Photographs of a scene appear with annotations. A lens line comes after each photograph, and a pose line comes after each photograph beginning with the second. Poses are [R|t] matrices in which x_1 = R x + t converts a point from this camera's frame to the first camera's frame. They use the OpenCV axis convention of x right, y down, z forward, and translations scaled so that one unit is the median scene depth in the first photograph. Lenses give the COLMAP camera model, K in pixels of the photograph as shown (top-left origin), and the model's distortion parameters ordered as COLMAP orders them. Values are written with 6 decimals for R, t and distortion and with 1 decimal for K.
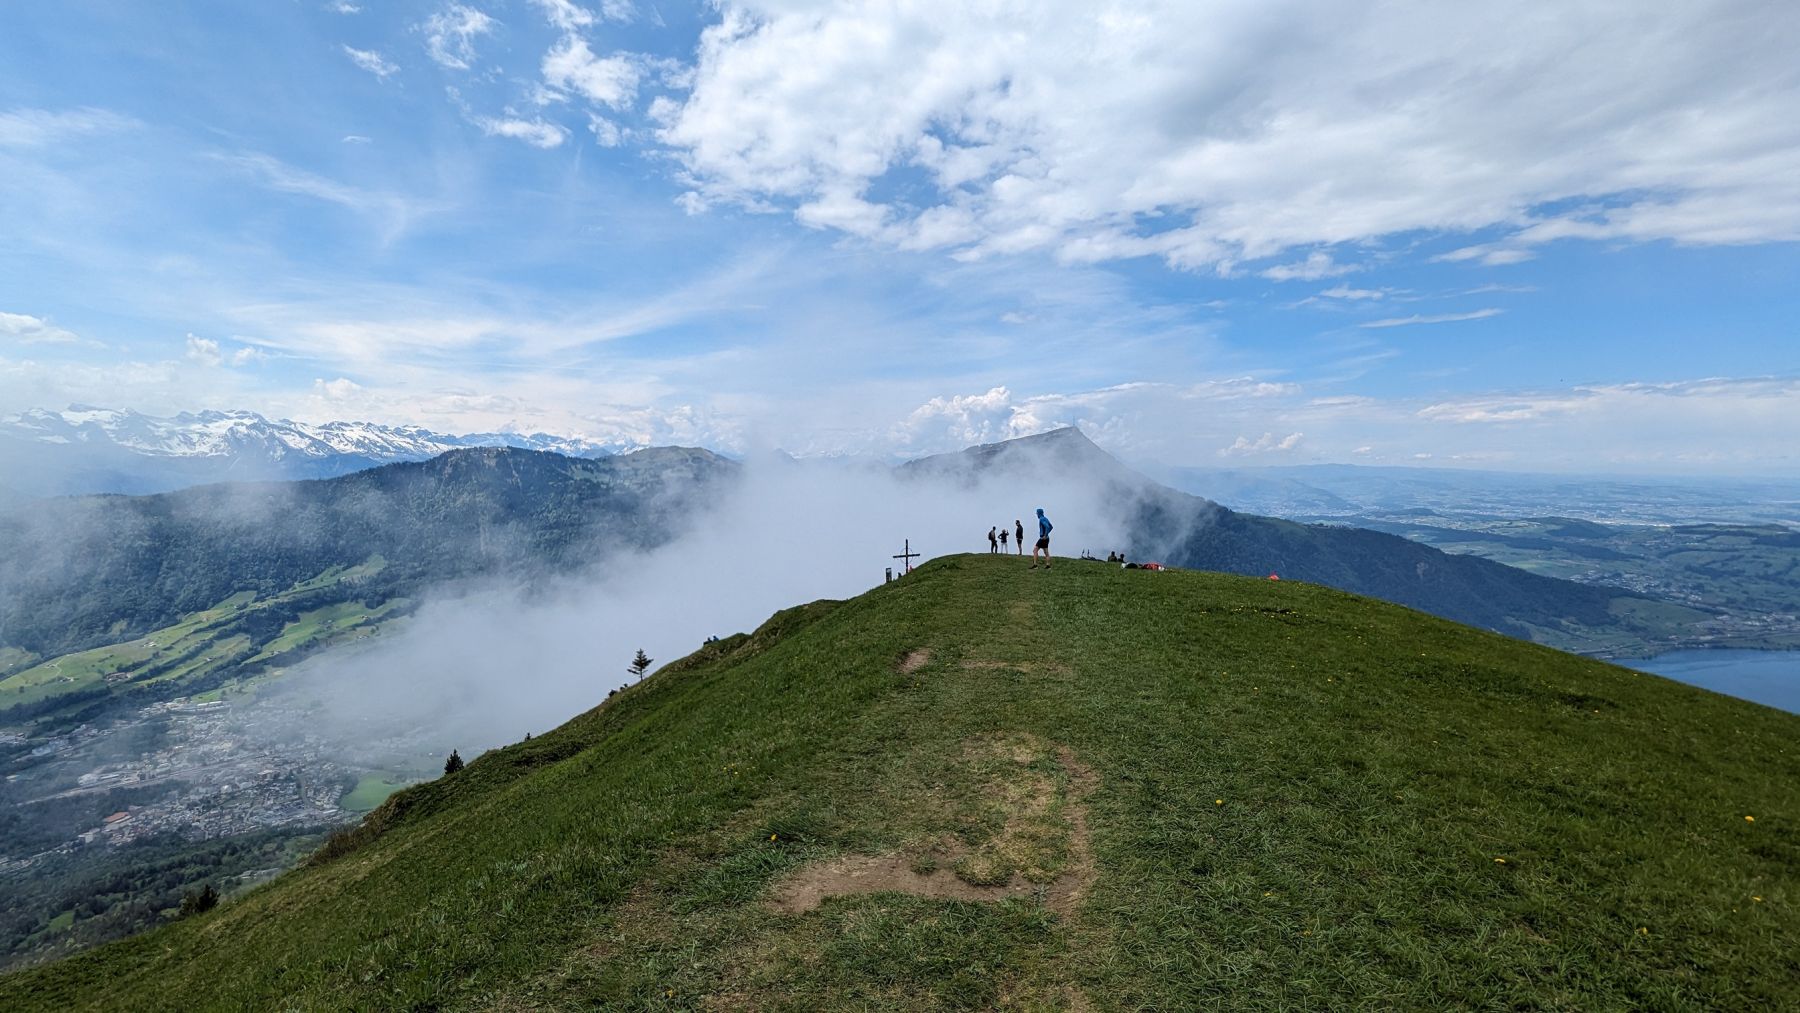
lens RADIAL K [[829.4, 0, 901.5], [0, 829.4, 504.0], [0, 0, 1]] dist [-0.003485, -0.000538]
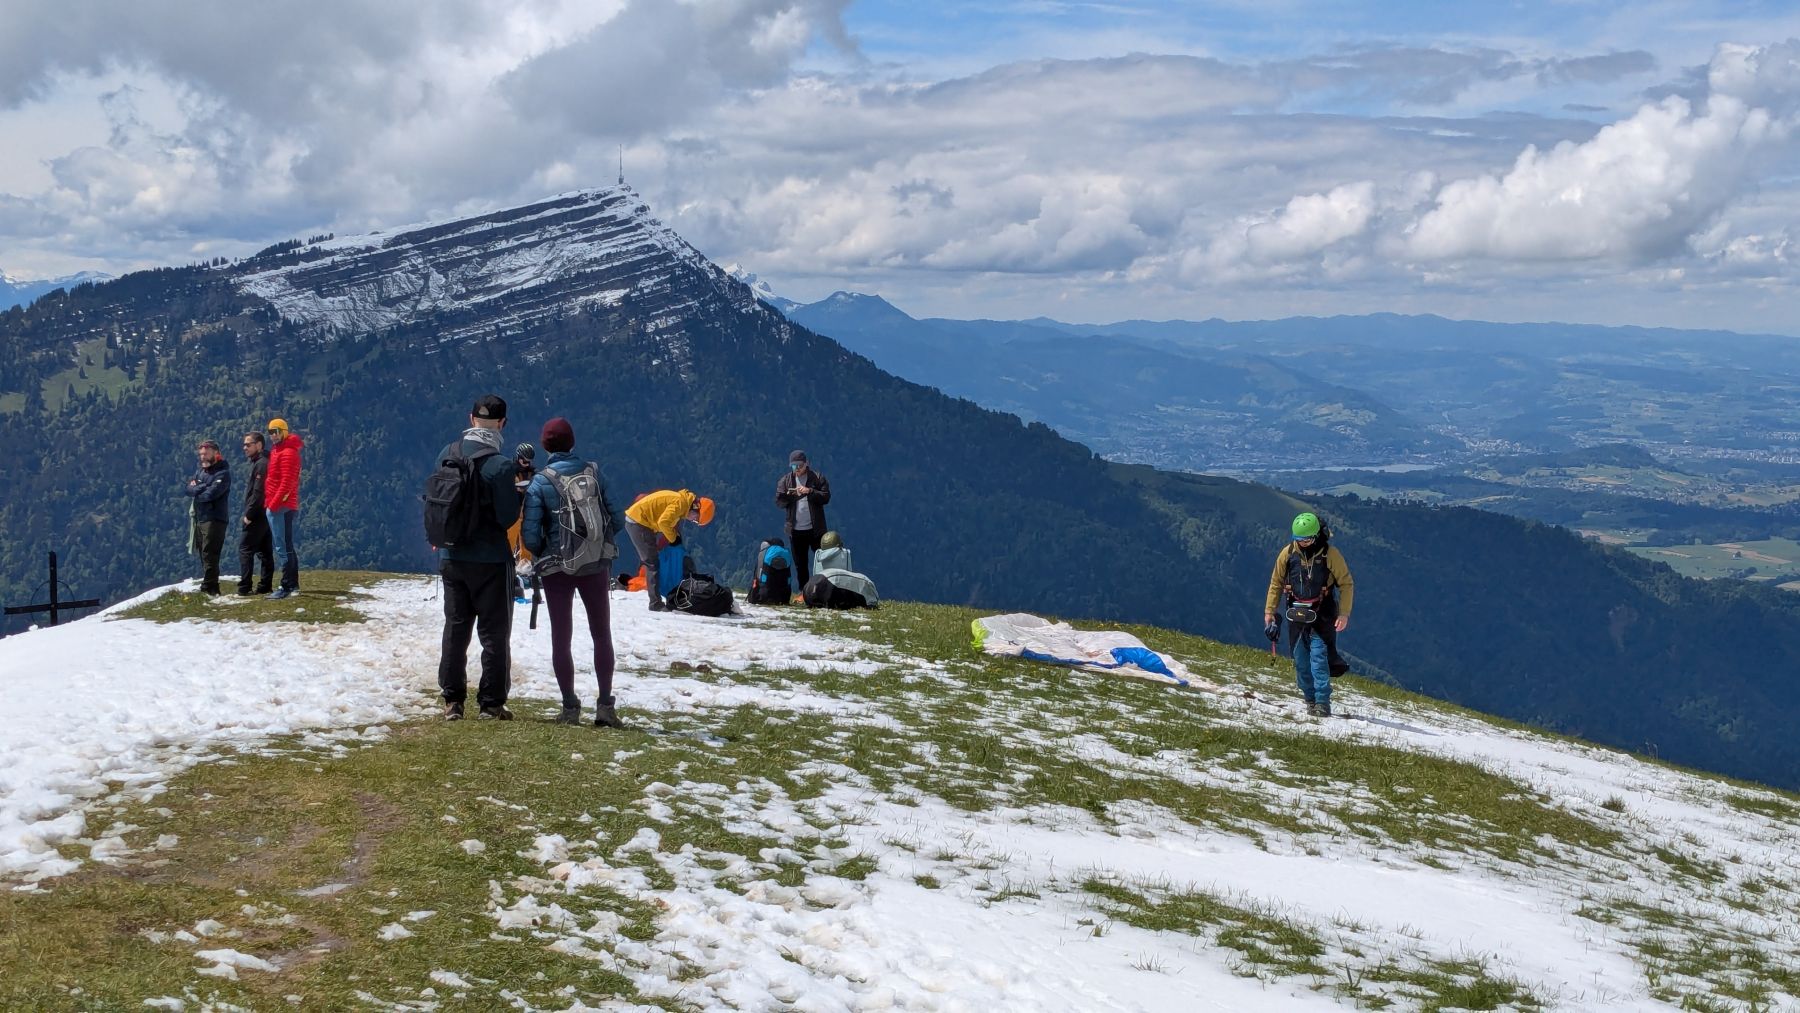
lens RADIAL K [[1433.3, 0, 902.6], [0, 1433.3, 509.0], [0, 0, 1]] dist [0.062331, -0.010871]
pose [[0.968554, -0.016235, 0.248272, 0.089111], [0.003468, 0.998653, 0.051772, -0.000417], [-0.248778, -0.049283, 0.967306, 0.229538]]
